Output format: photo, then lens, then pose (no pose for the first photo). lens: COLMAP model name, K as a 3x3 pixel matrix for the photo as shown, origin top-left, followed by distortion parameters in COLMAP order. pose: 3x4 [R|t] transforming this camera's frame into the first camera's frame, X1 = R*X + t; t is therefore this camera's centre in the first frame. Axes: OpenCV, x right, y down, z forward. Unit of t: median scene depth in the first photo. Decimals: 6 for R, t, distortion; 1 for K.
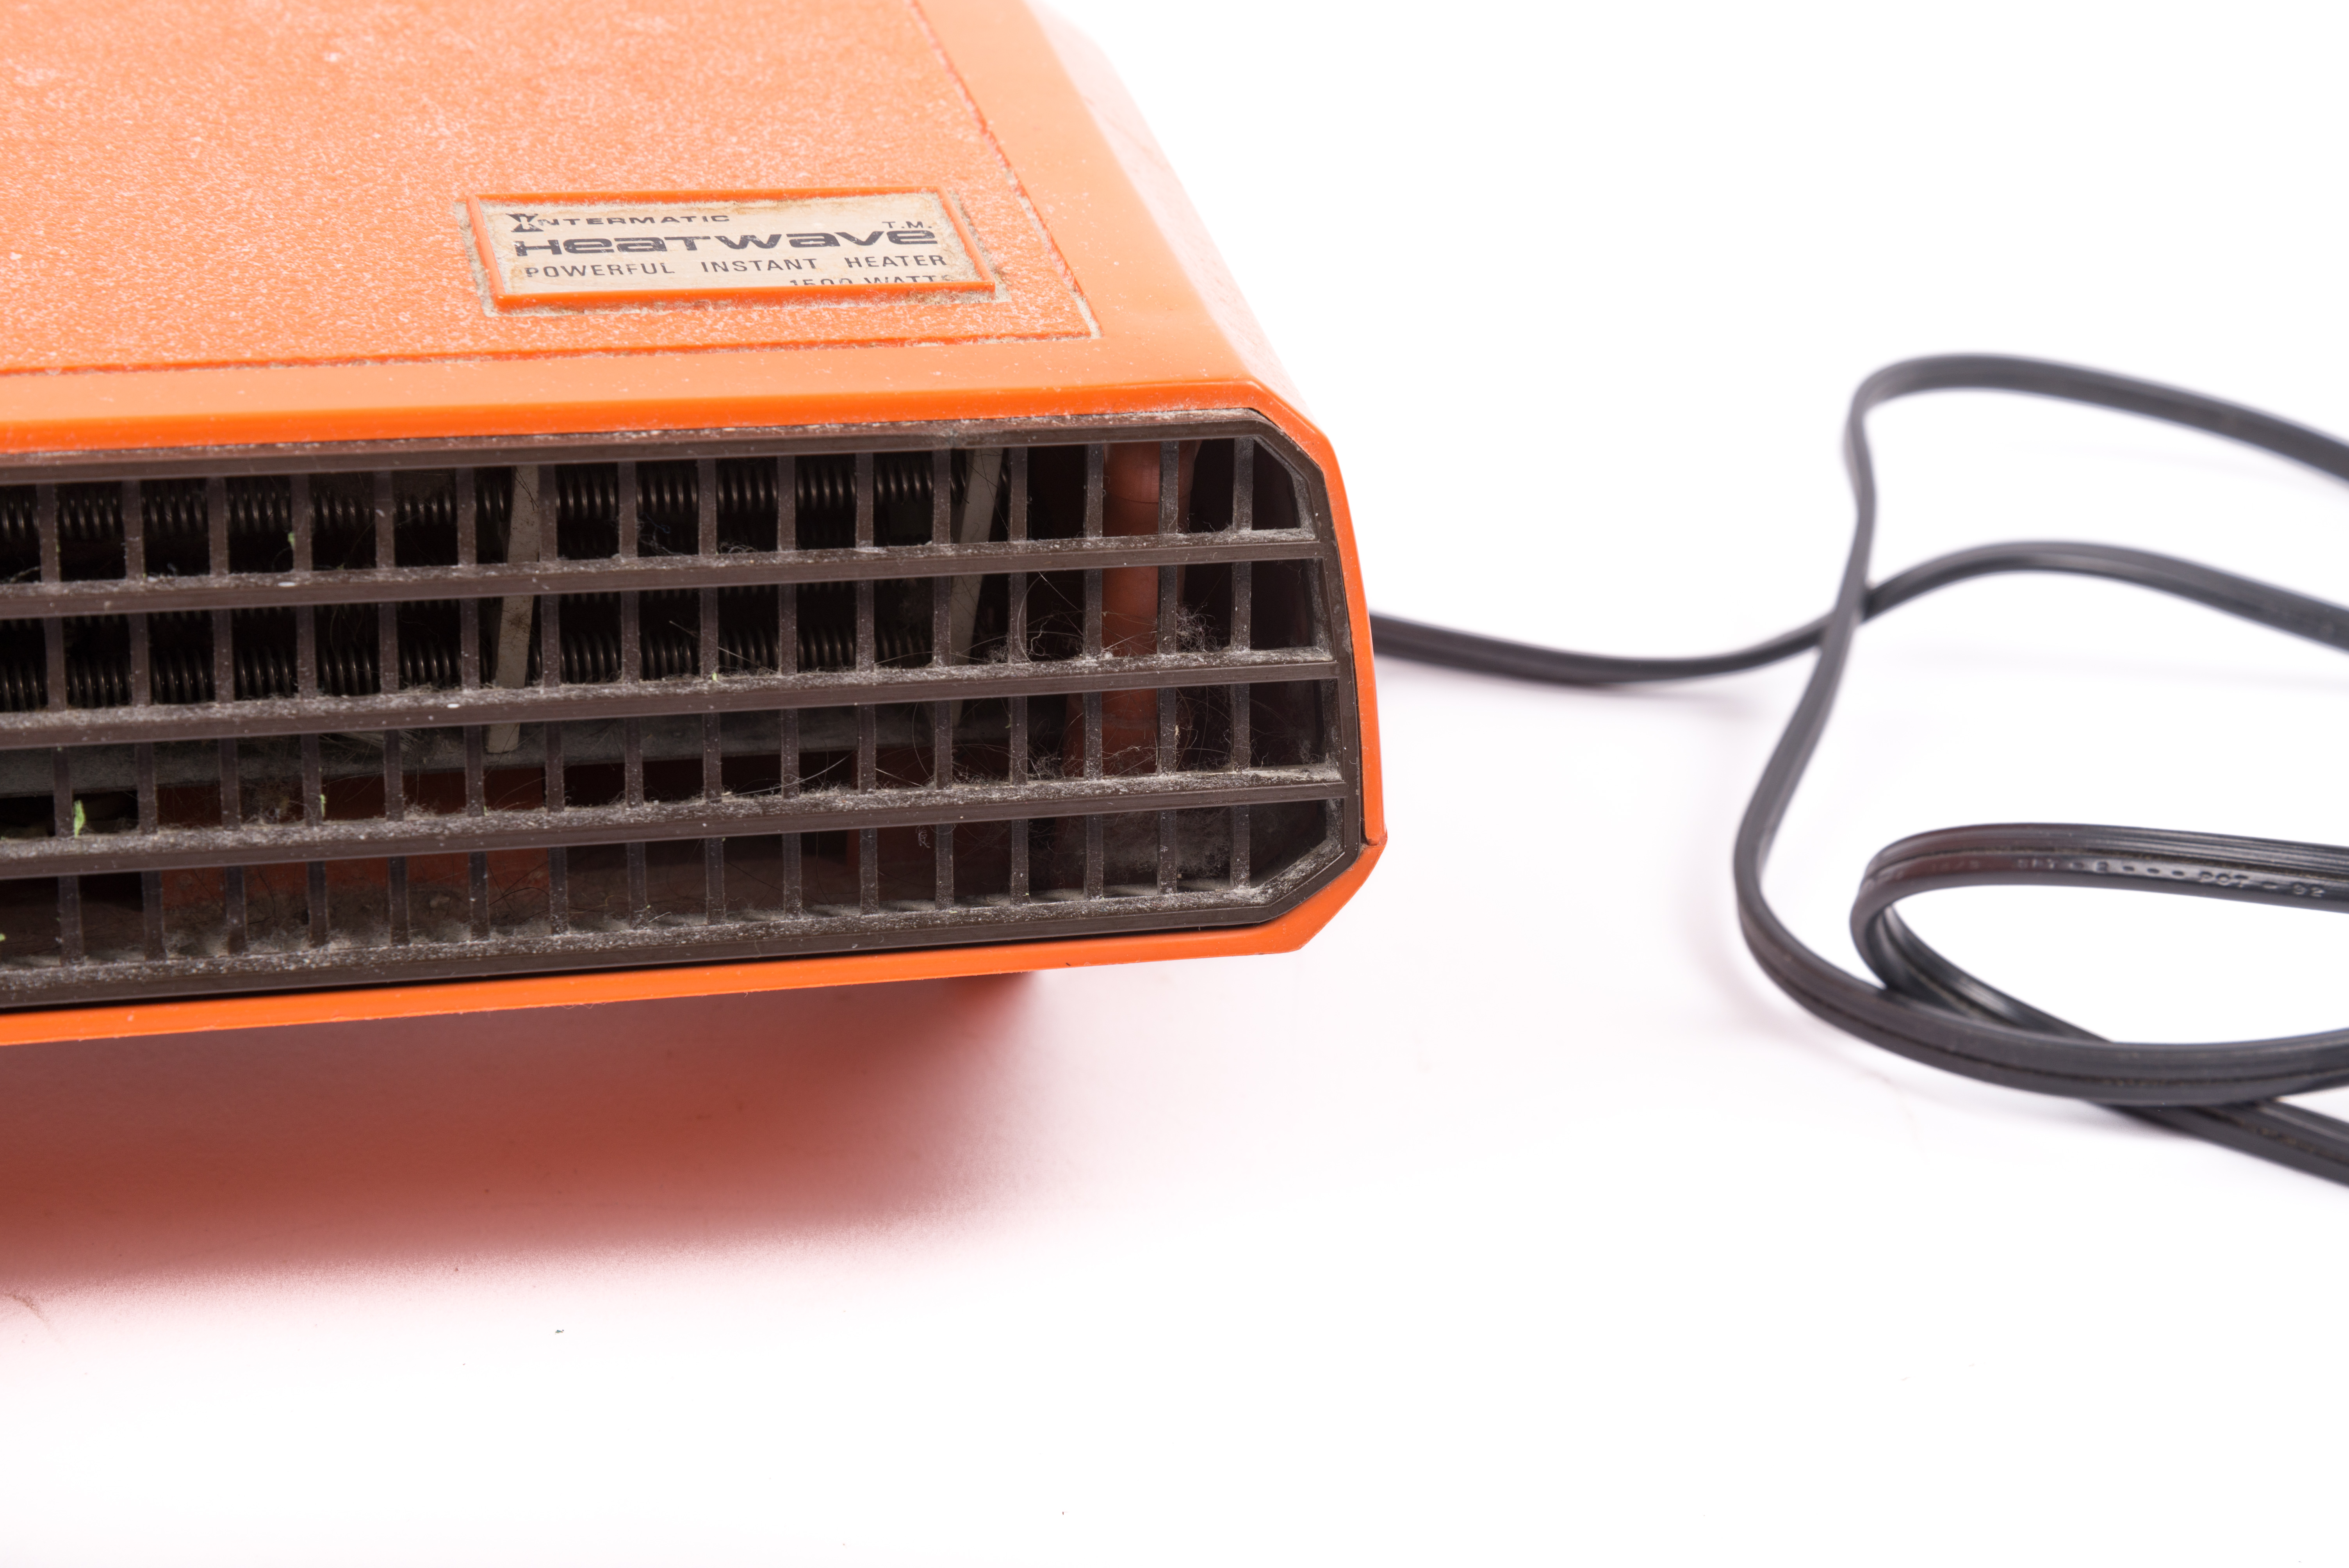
lens RADIAL K [[4198.0, 0, 1241.9], [0, 4198.0, 799.2], [0, 0, 1]] dist [-0.067459, 0.000000]
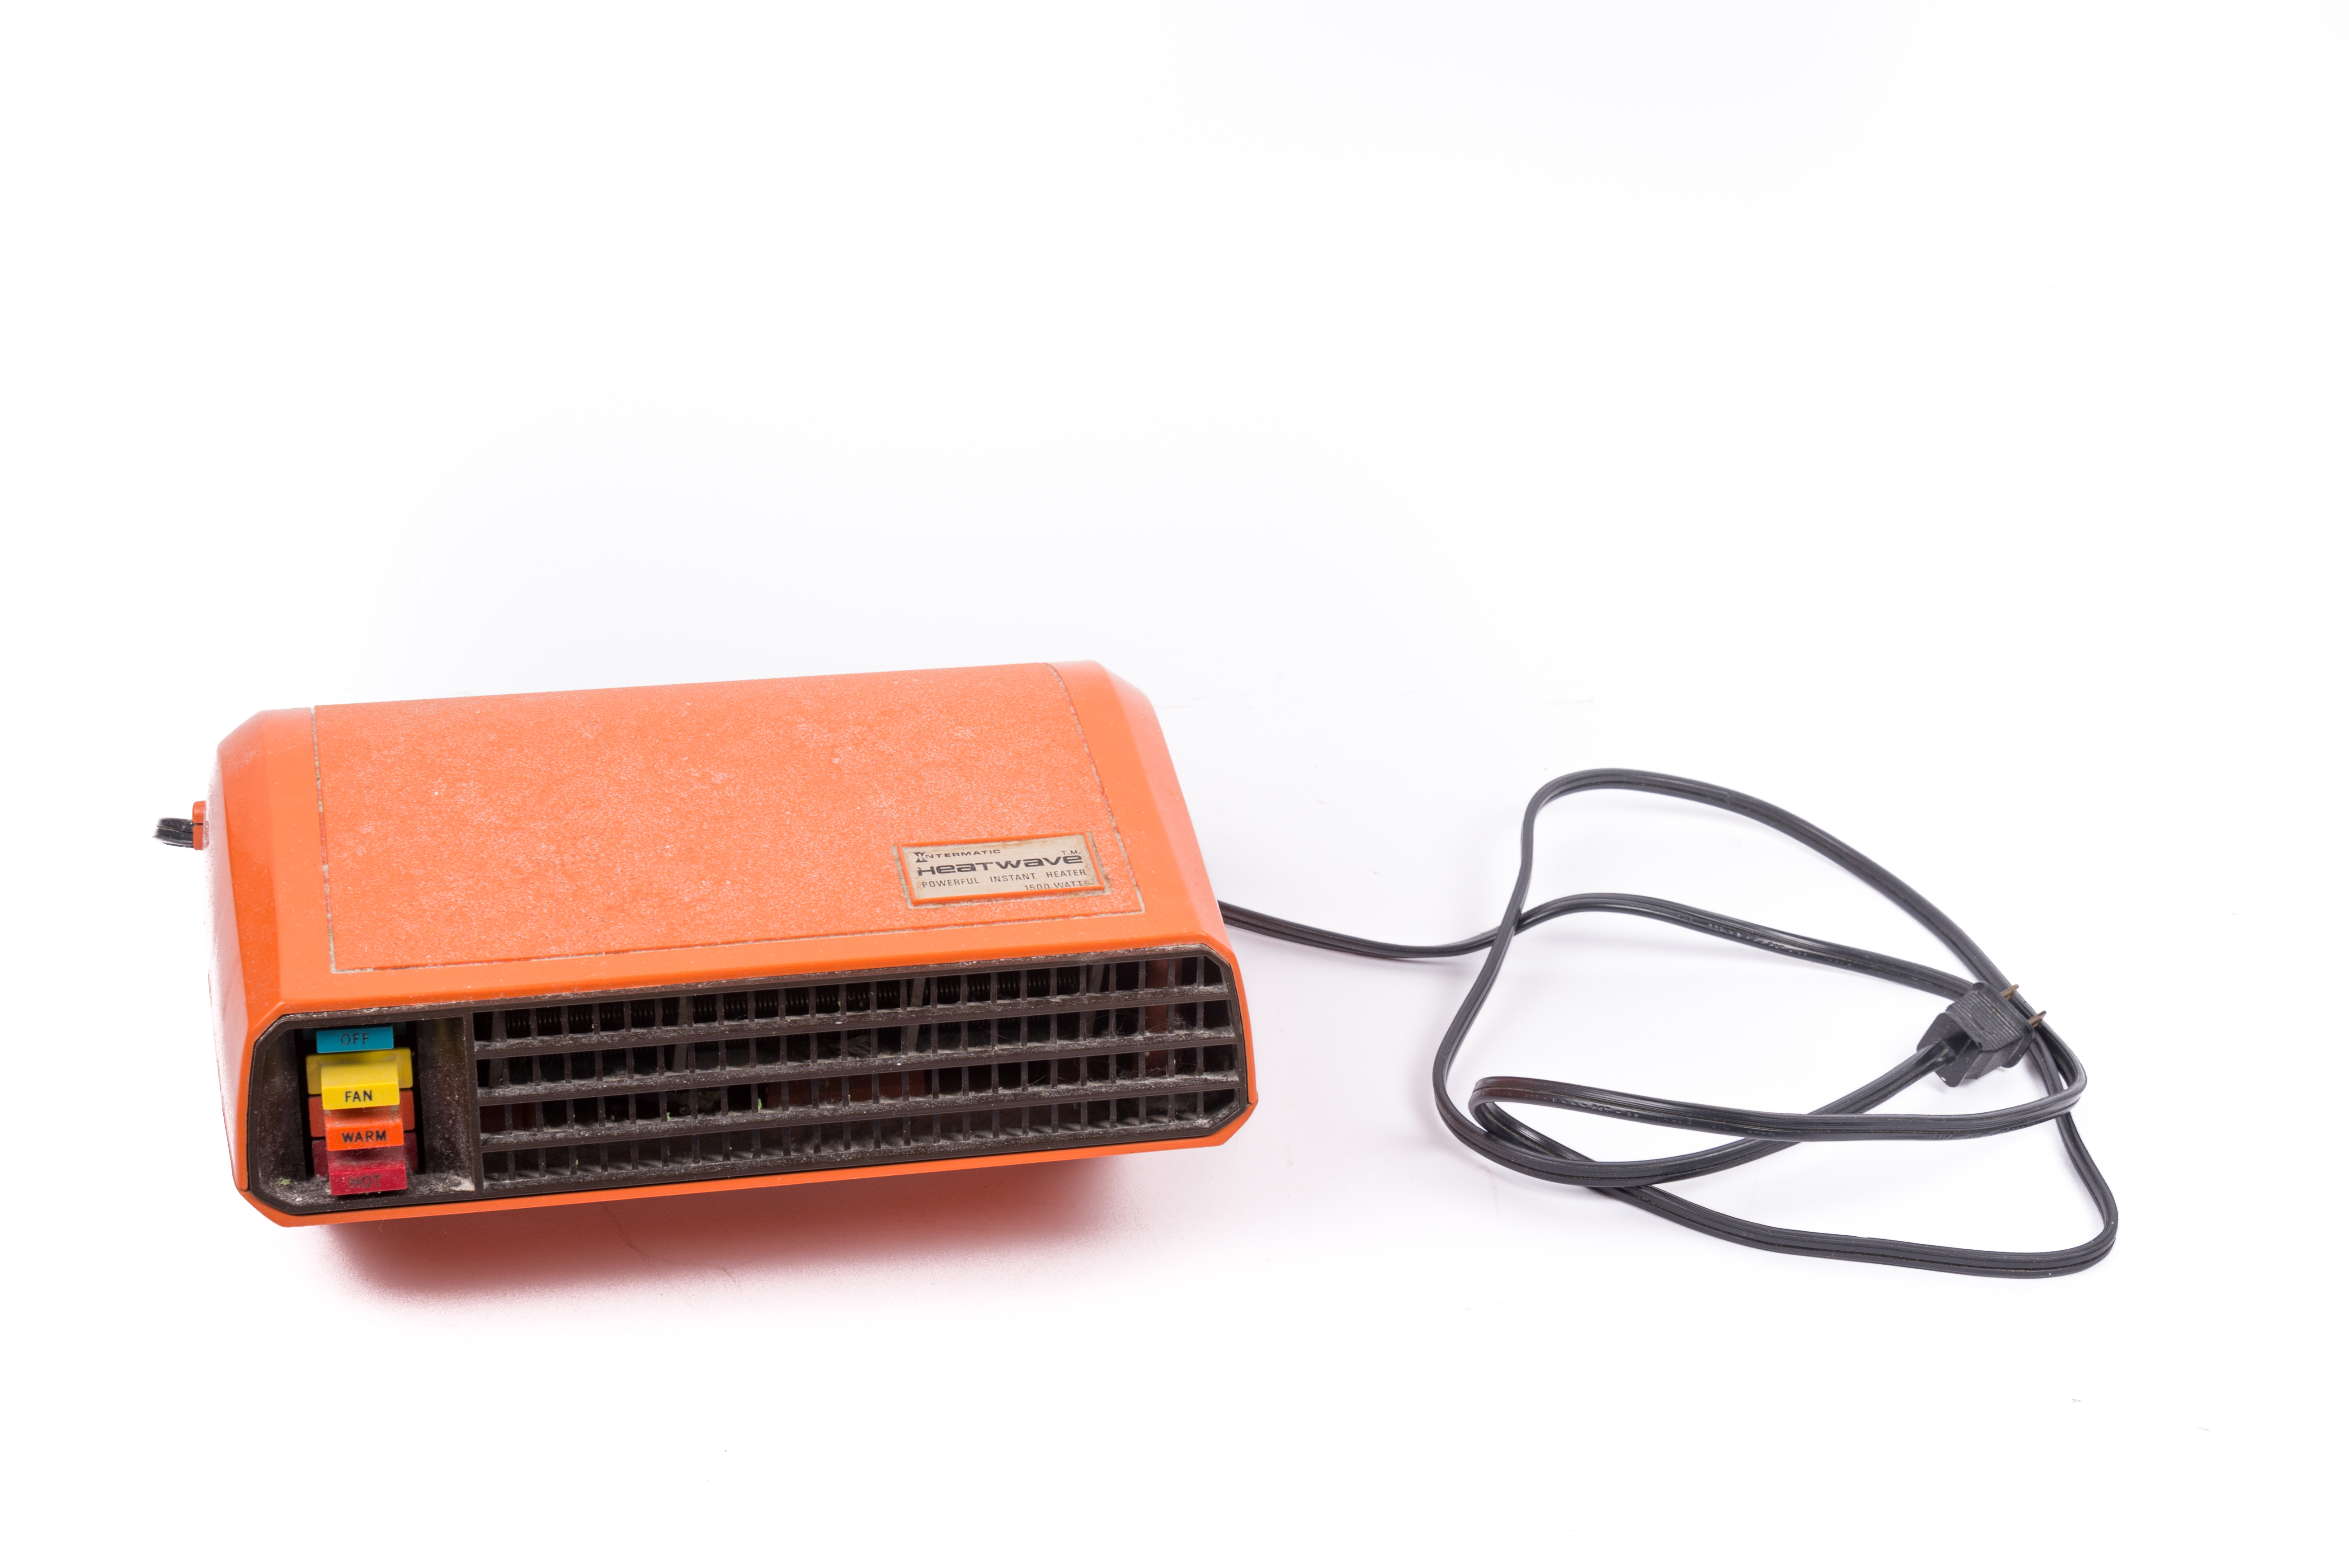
lens RADIAL K [[3590.6, 0, 1182.4], [0, 3590.6, 959.5], [0, 0, 1]] dist [-0.104841, 0.000000]
pose [[0.998396, 0.012659, -0.055187, 0.109720], [-0.006651, 0.994159, 0.107717, -0.314689], [0.056228, -0.107177, 0.992649, -1.172086]]
